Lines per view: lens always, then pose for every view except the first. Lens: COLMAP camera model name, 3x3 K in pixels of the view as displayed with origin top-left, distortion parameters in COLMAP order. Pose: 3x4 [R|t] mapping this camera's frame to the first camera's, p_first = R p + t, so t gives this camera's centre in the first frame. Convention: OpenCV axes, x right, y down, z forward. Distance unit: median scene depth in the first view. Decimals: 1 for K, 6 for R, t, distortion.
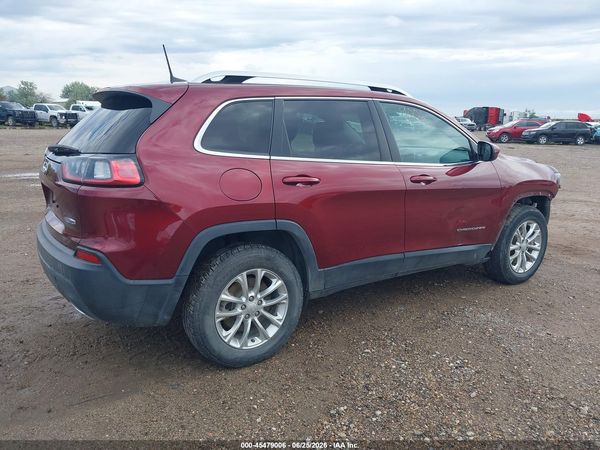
lens RADIAL K [[482.6, 0, 291.3], [0, 482.6, 225.1], [0, 0, 1]] dist [0.031261, -0.023023]
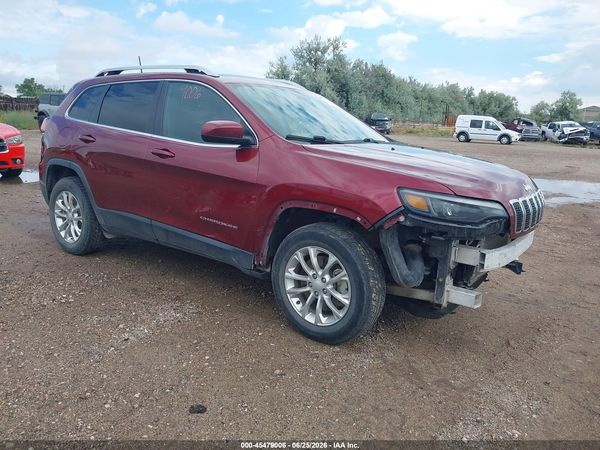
lens RADIAL K [[482.6, 0, 291.3], [0, 482.6, 225.1], [0, 0, 1]] dist [0.031261, -0.023023]
pose [[0.342116, 0.196937, -0.918789, 1.566780], [-0.240901, 0.963494, 0.116818, -0.155782], [0.908253, 0.181372, 0.377069, 1.029968]]
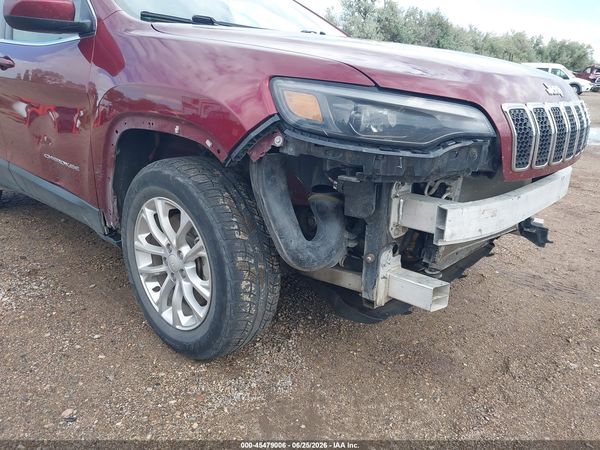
lens RADIAL K [[482.6, 0, 291.3], [0, 482.6, 225.1], [0, 0, 1]] dist [0.031261, -0.023023]
pose [[0.240243, 0.270816, -0.932170, 1.276695], [-0.227409, 0.949273, 0.217176, -0.138945], [0.943699, 0.159809, 0.289643, 1.426272]]
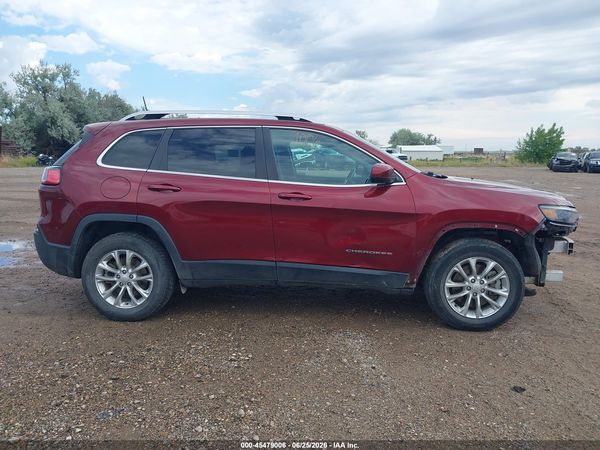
lens RADIAL K [[494.1, 0, 300.0], [0, 494.1, 225.0], [0, 0, 1]] dist [0.005288, -0.001542]
pose [[0.789989, 0.072790, -0.608785, 1.118861], [-0.128462, 0.990539, -0.048263, 0.023317], [0.599513, 0.116332, 0.791866, 0.163400]]
